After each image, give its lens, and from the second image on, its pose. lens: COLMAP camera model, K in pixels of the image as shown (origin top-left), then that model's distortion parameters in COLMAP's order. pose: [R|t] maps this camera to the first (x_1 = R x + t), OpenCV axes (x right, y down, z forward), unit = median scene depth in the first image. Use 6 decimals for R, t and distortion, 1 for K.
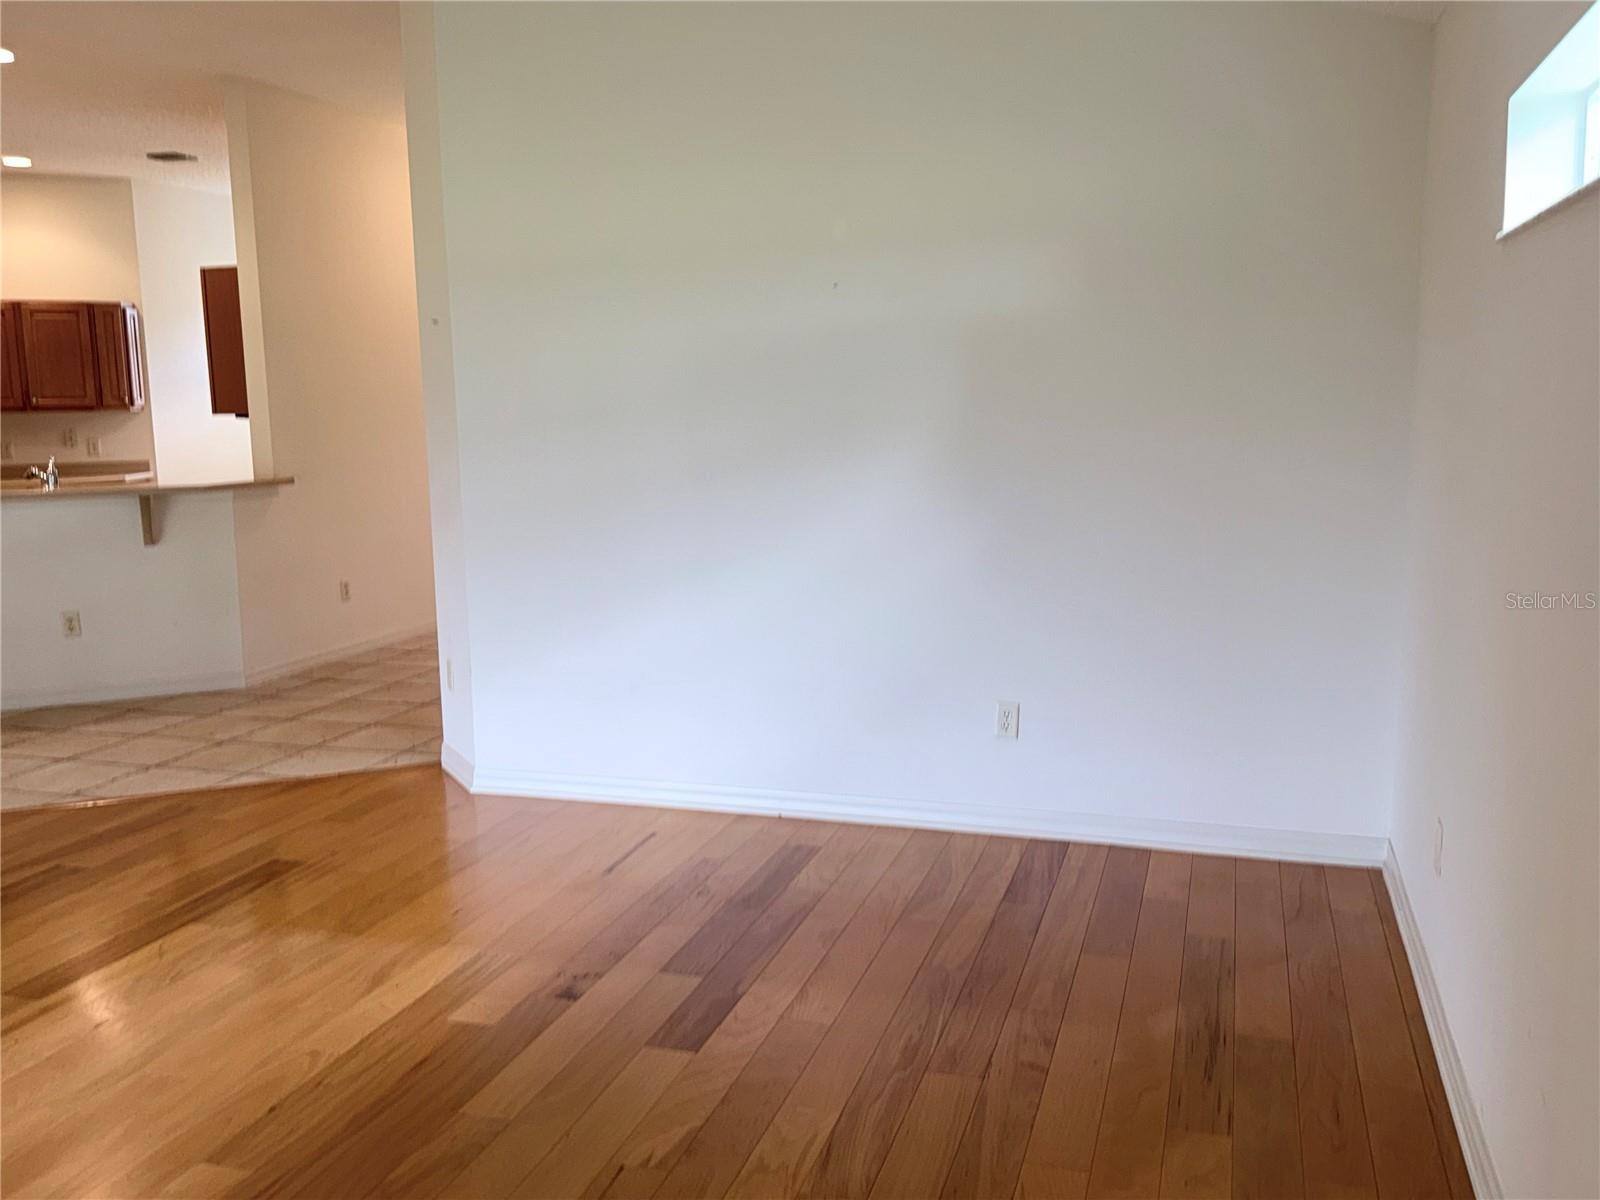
lens RADIAL K [[1437.4, 0, 812.9], [0, 1437.4, 618.1], [0, 0, 1]] dist [-0.001267, -0.026293]
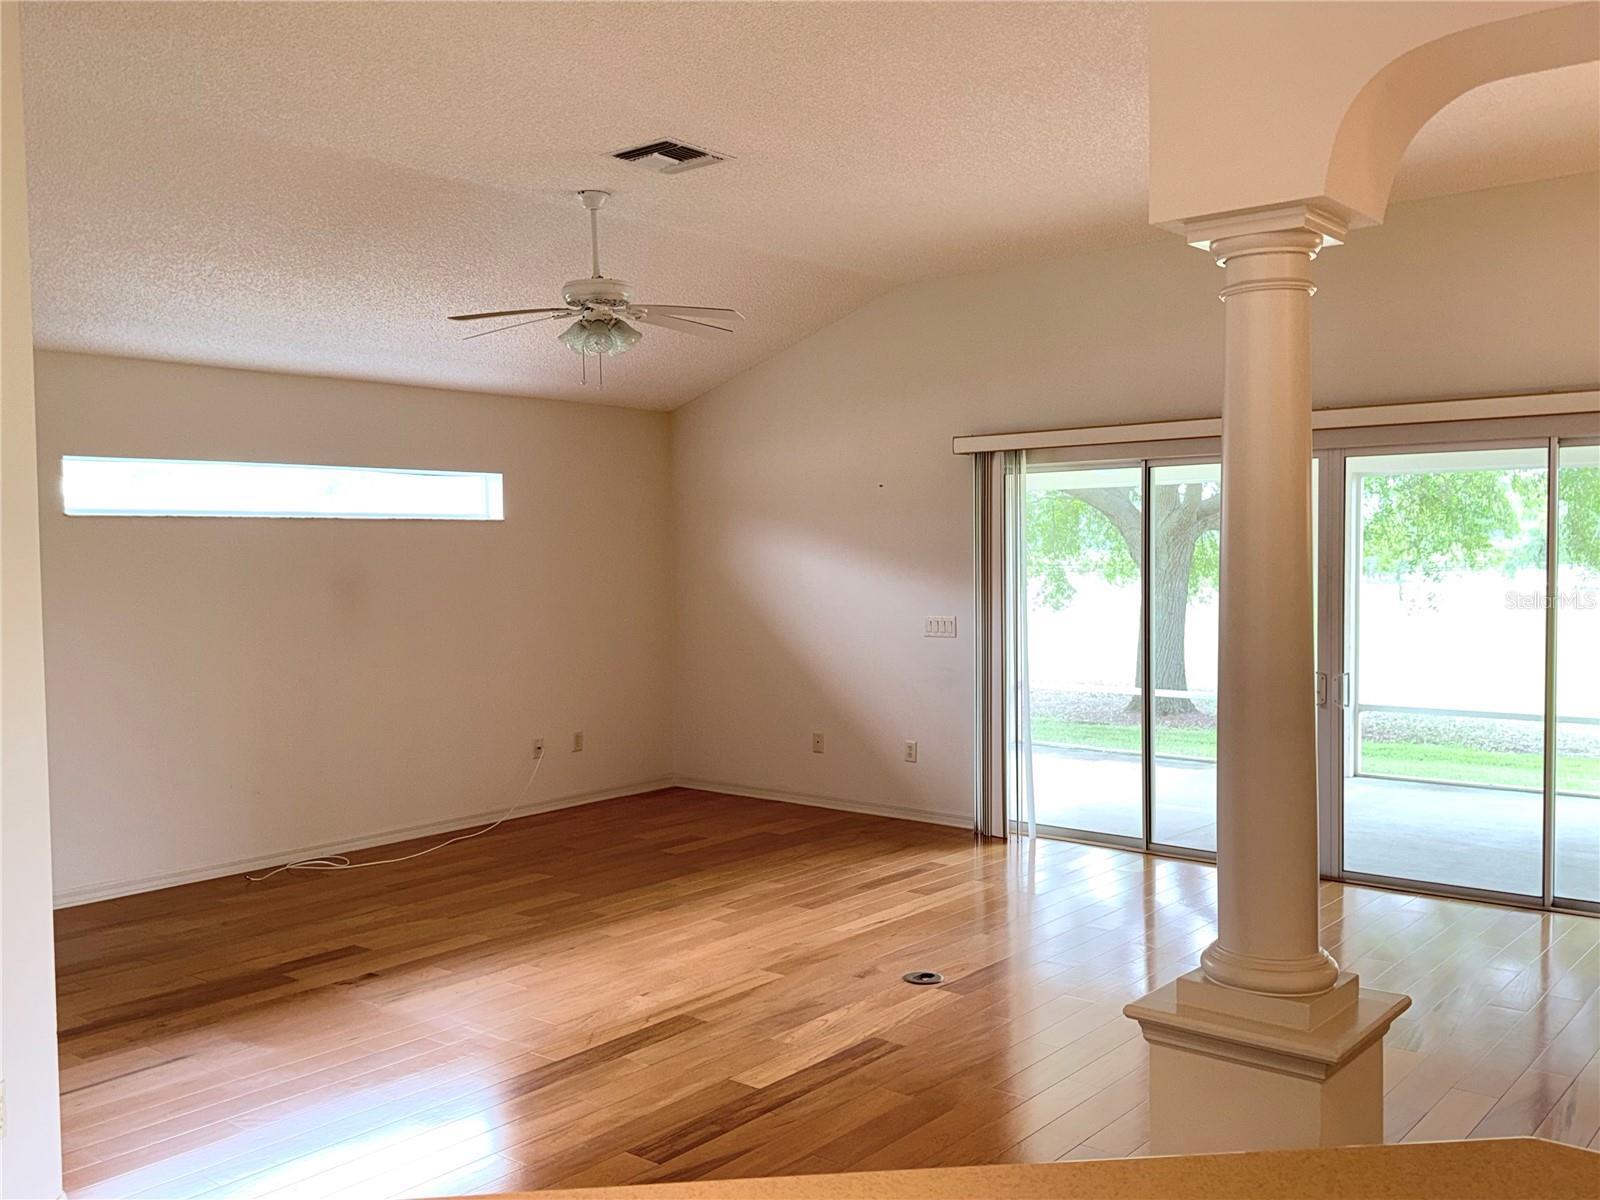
lens RADIAL K [[1416.7, 0, 800.8], [0, 1416.7, 609.1], [0, 0, 1]] dist [0.180652, -0.351956]
pose [[-0.917302, 0.008889, 0.398093, -1.305247], [0.091022, 0.977961, 0.187900, -0.390685], [-0.387650, 0.208597, -0.897895, 2.305266]]
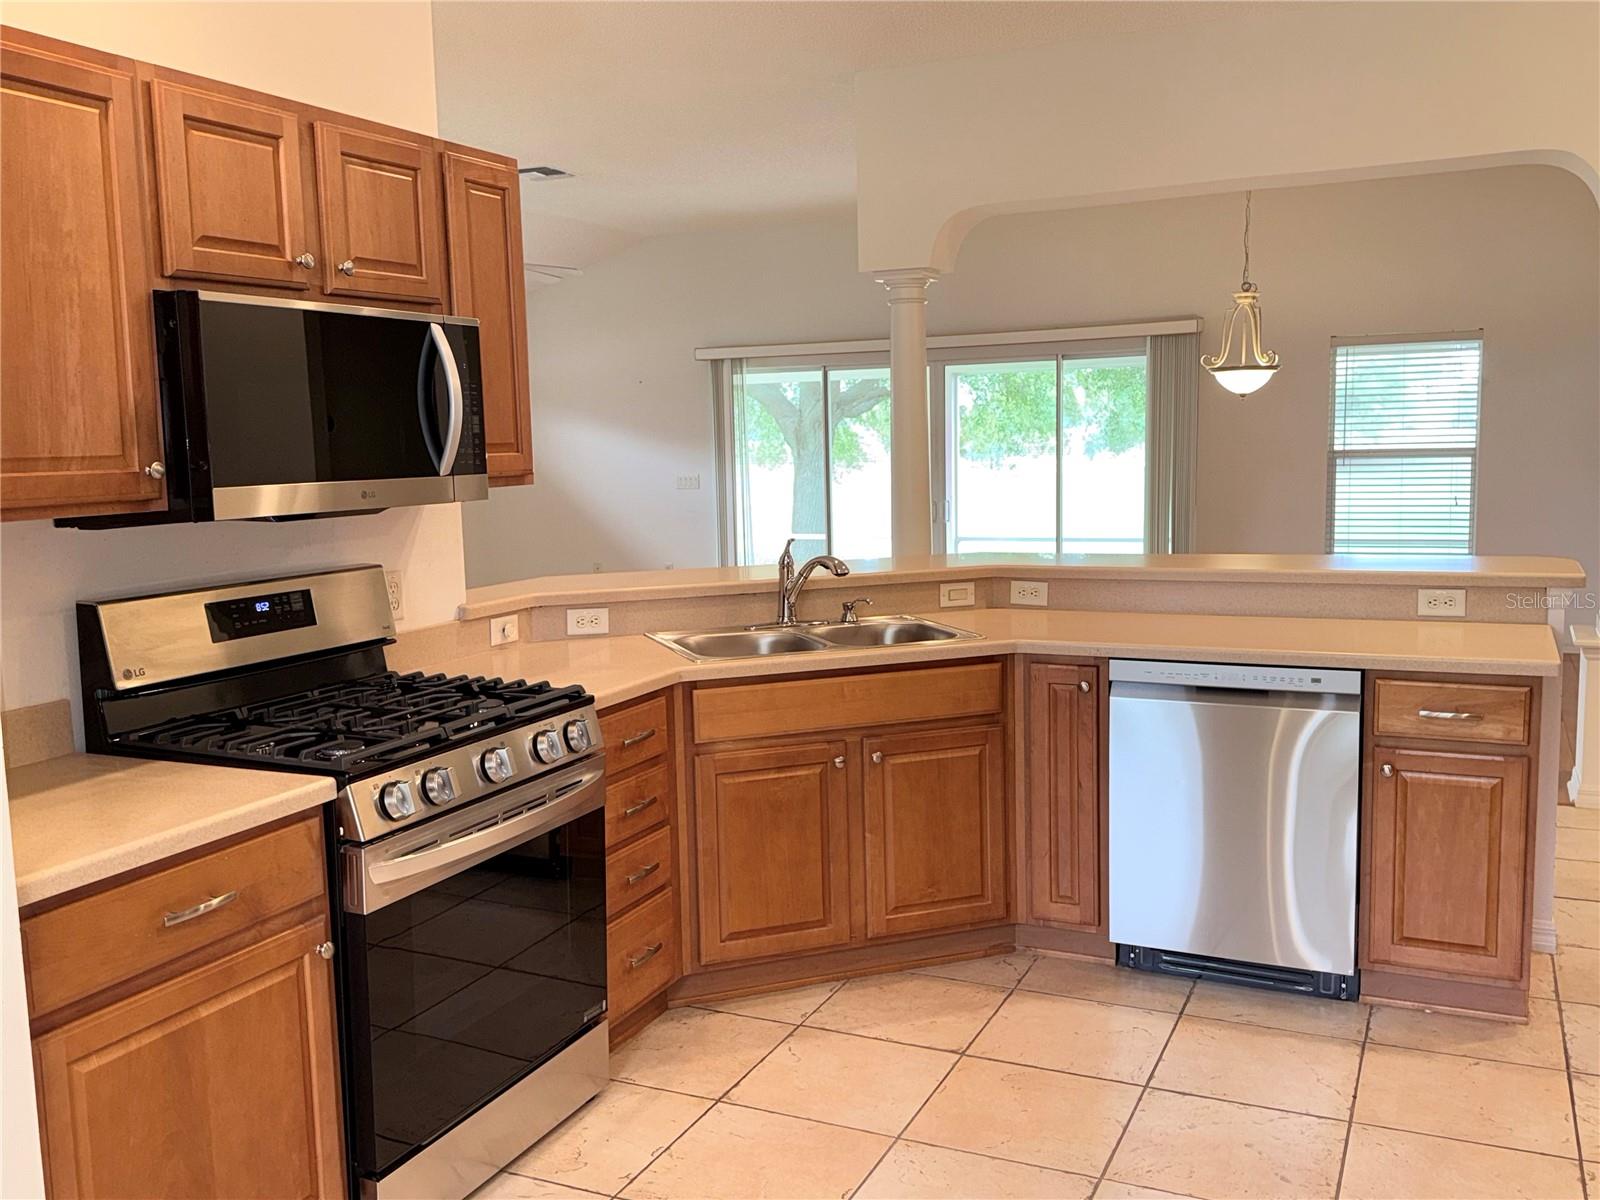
lens RADIAL K [[1421.4, 0, 800.0], [0, 1421.4, 600.0], [0, 0, 1]] dist [0.198915, -0.317657]
pose [[-0.987381, 0.019575, 0.157147, -1.378324], [0.062518, 0.959913, 0.273237, -0.548320], [-0.145499, 0.279613, -0.949024, 3.437405]]
